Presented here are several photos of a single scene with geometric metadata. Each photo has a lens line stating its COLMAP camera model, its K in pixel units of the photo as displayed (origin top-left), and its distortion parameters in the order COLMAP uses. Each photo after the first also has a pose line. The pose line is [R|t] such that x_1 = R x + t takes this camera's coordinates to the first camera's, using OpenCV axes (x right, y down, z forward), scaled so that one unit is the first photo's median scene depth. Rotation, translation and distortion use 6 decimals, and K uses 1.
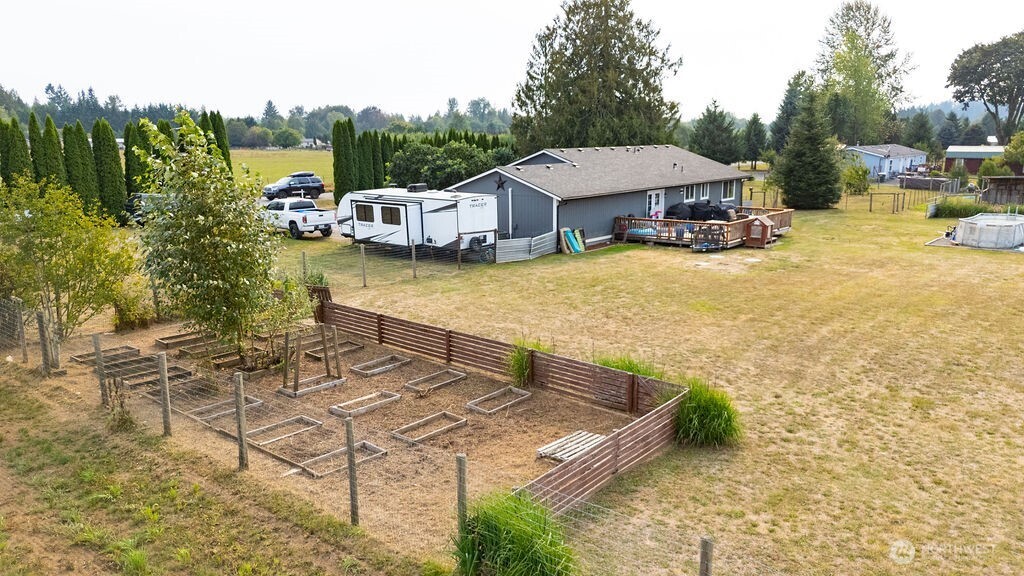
lens RADIAL K [[753.7, 0, 513.9], [0, 753.7, 291.9], [0, 0, 1]] dist [0.064103, -0.060122]
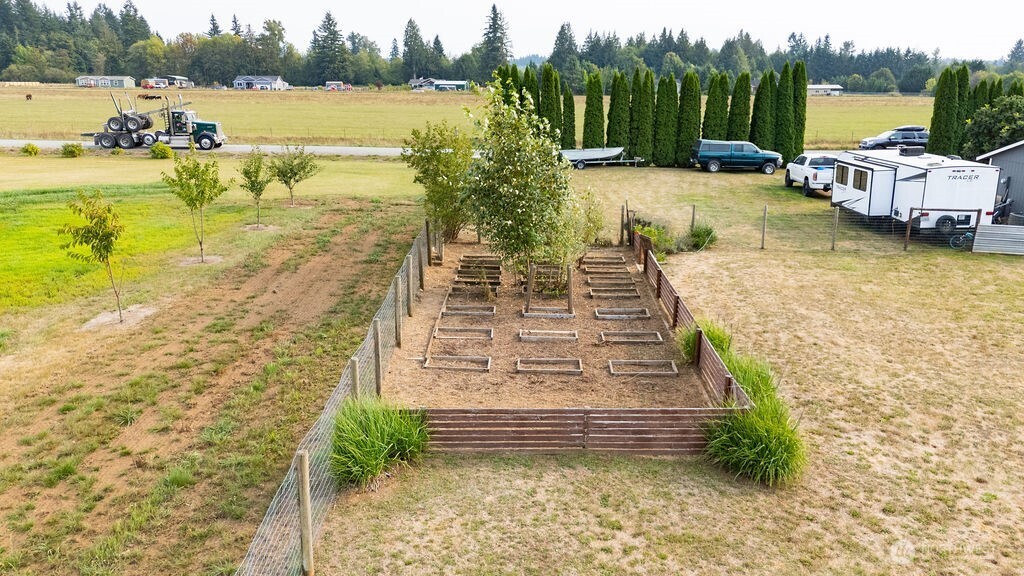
lens RADIAL K [[753.7, 0, 513.9], [0, 753.7, 291.9], [0, 0, 1]] dist [0.064103, -0.060122]
pose [[0.637431, 0.213803, -0.740250, 0.273037], [-0.163168, 0.976398, 0.141504, -0.031633], [0.753032, 0.030586, 0.657272, 0.094546]]
